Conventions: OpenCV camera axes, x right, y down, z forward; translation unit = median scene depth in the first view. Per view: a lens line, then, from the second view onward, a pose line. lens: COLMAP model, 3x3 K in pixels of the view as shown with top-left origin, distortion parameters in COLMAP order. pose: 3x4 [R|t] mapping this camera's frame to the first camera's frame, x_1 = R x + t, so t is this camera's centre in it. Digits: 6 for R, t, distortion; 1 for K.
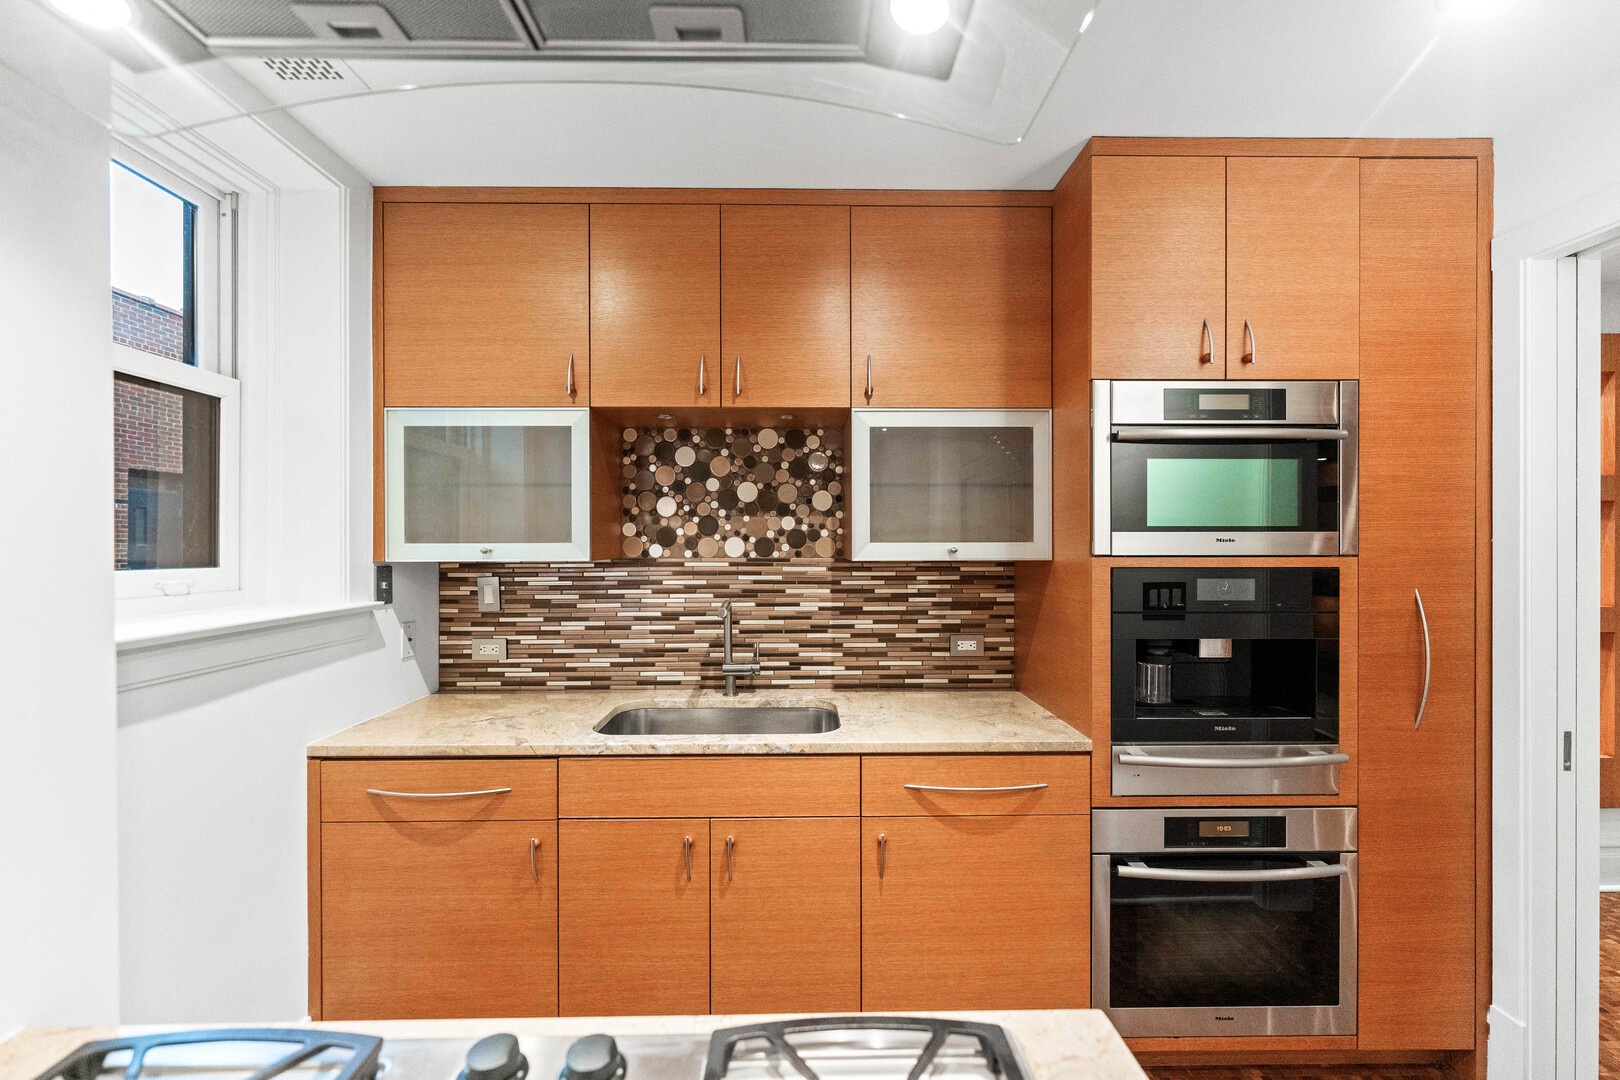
lens RADIAL K [[682.3, 0, 806.4], [0, 682.3, 535.3], [0, 0, 1]] dist [-0.012921, -0.000330]
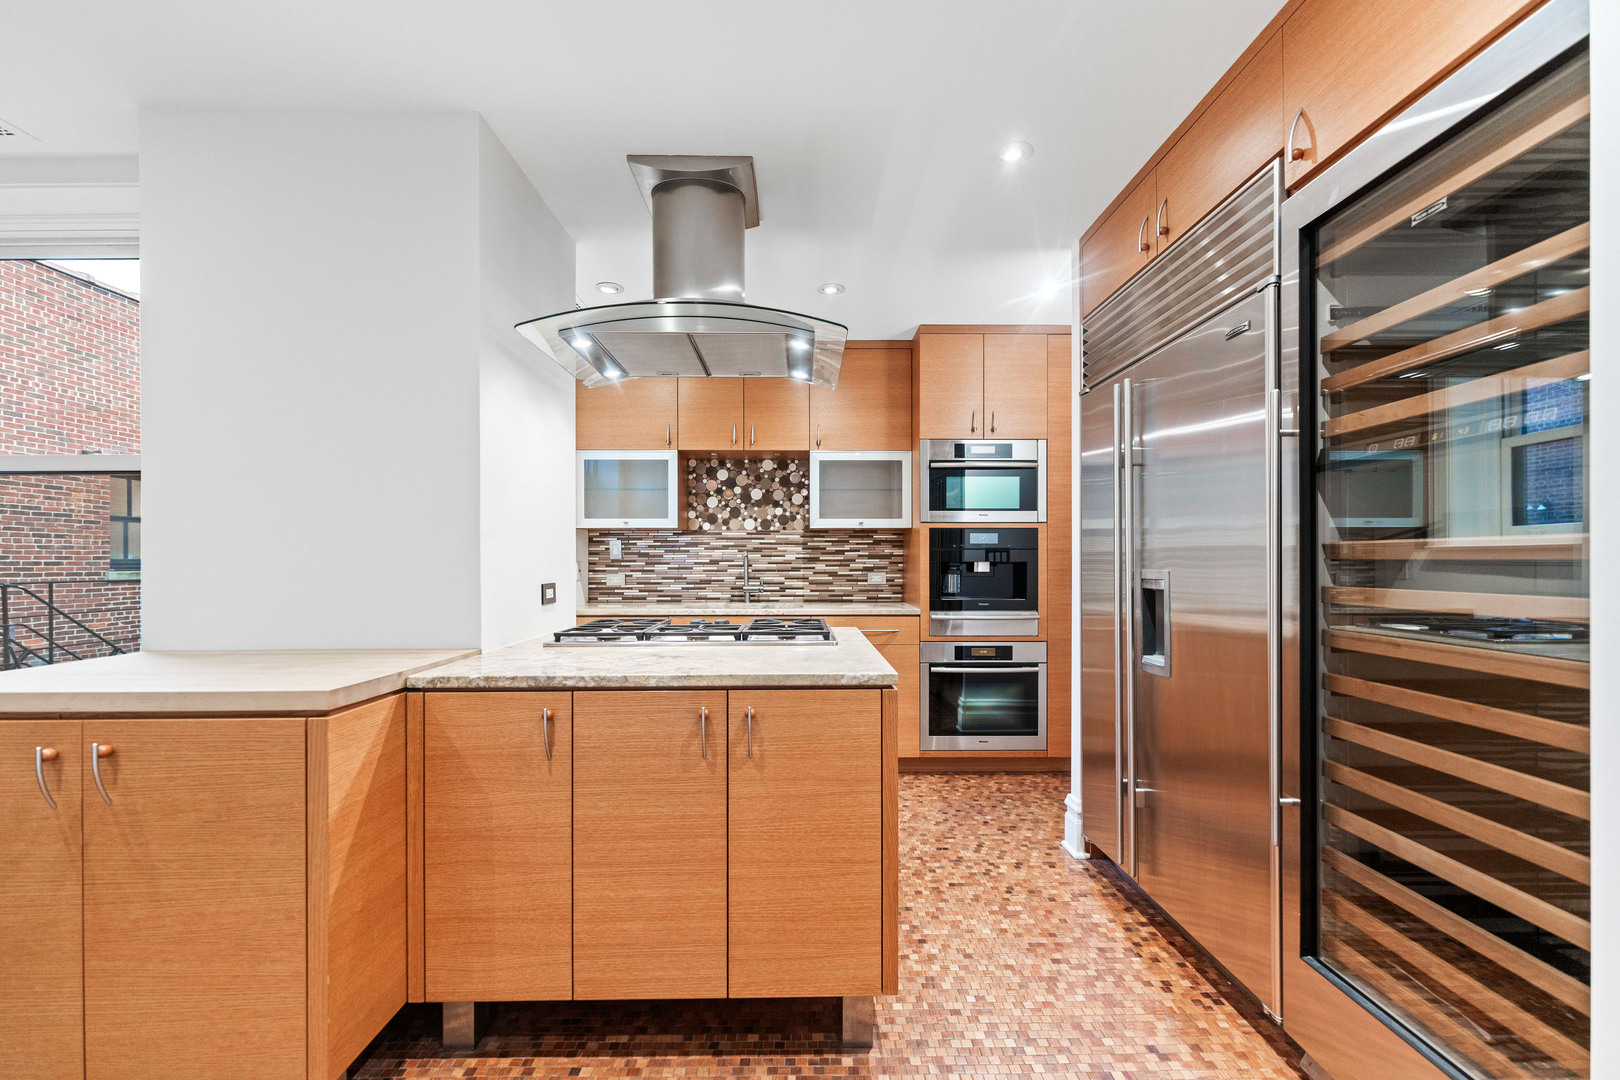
lens RADIAL K [[682.3, 0, 809.6], [0, 682.3, 549.3], [0, 0, 1]] dist [-0.012921, -0.000330]
pose [[0.999990, 0.000819, 0.004429, 0.048382], [-0.000811, 0.999998, -0.001877, 0.088273], [-0.004430, 0.001873, 0.999988, -0.834851]]
